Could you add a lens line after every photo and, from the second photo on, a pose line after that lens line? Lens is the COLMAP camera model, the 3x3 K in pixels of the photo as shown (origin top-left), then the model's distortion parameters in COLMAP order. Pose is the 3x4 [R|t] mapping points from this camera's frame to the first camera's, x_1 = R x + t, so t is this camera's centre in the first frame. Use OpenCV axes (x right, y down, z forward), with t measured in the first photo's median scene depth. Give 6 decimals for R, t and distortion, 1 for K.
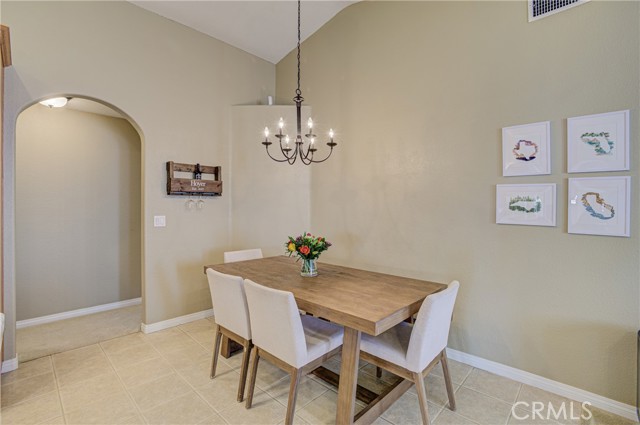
lens RADIAL K [[294.8, 0, 318.9], [0, 294.8, 206.5], [0, 0, 1]] dist [-0.066625, 0.019087]
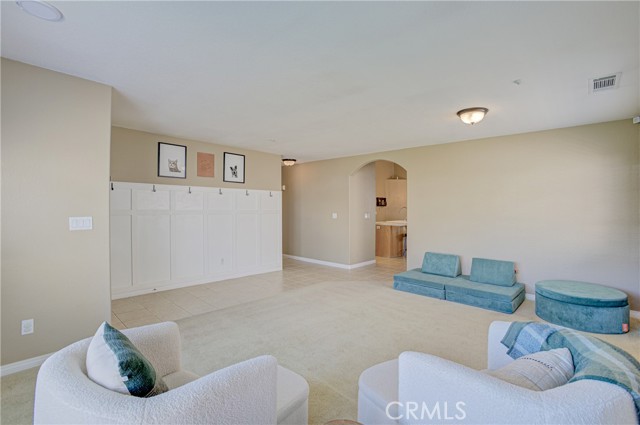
lens RADIAL K [[294.8, 0, 320.3], [0, 294.8, 209.4], [0, 0, 1]] dist [-0.066625, 0.019087]
pose [[0.999951, 0.001830, 0.009719, -1.746272], [-0.001819, 0.999998, -0.001071, 0.013647], [-0.009721, 0.001053, 0.999952, -3.835675]]
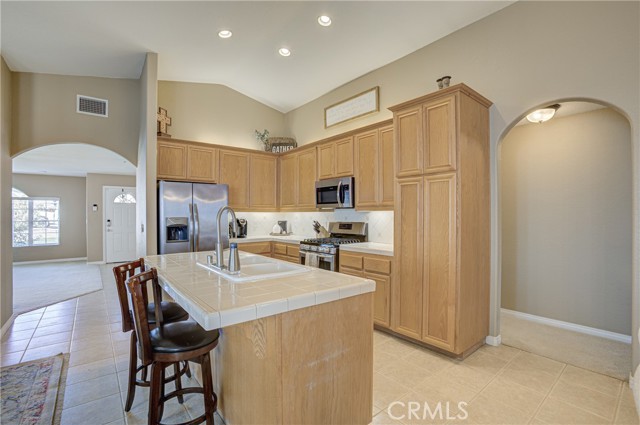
lens RADIAL K [[294.8, 0, 325.1], [0, 294.8, 214.2], [0, 0, 1]] dist [-0.066625, 0.019087]
pose [[-0.127129, -0.006114, -0.991867, 0.252601], [-0.000838, 0.999981, -0.006056, 0.003392], [0.991886, 0.000061, -0.127131, 0.377458]]
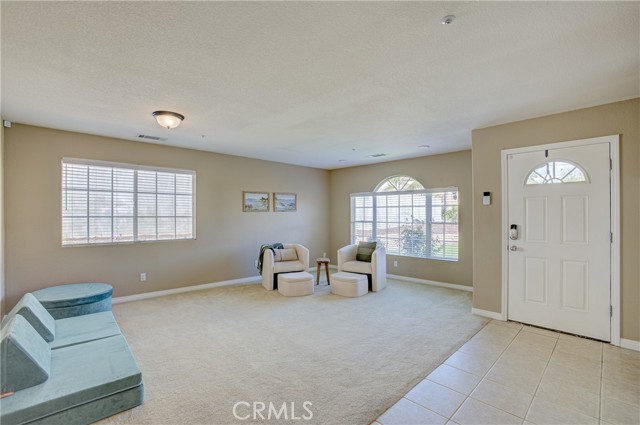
lens RADIAL K [[294.8, 0, 318.0], [0, 294.8, 212.7], [0, 0, 1]] dist [-0.066625, 0.019087]
pose [[-0.998818, -0.004430, 0.048398, -1.770257], [-0.004723, 0.999971, -0.005945, 0.003485], [-0.048370, -0.006166, -0.998810, -1.003417]]
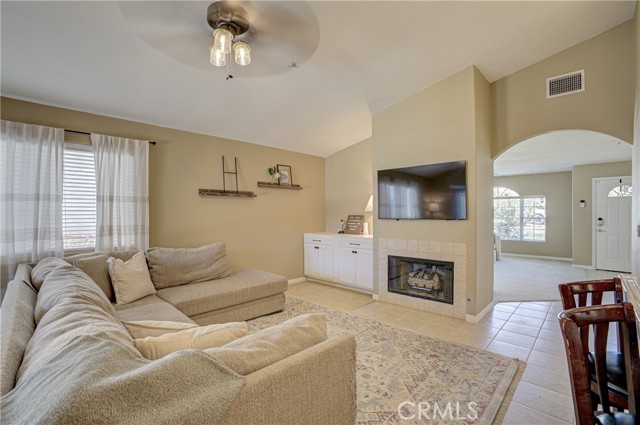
lens RADIAL K [[294.8, 0, 312.1], [0, 294.8, 212.9], [0, 0, 1]] dist [-0.066625, 0.019087]
pose [[-0.999670, -0.005895, 0.025008, 0.019025], [-0.005813, 0.999978, 0.003334, 0.009021], [-0.025027, 0.003188, -0.999682, 0.261060]]
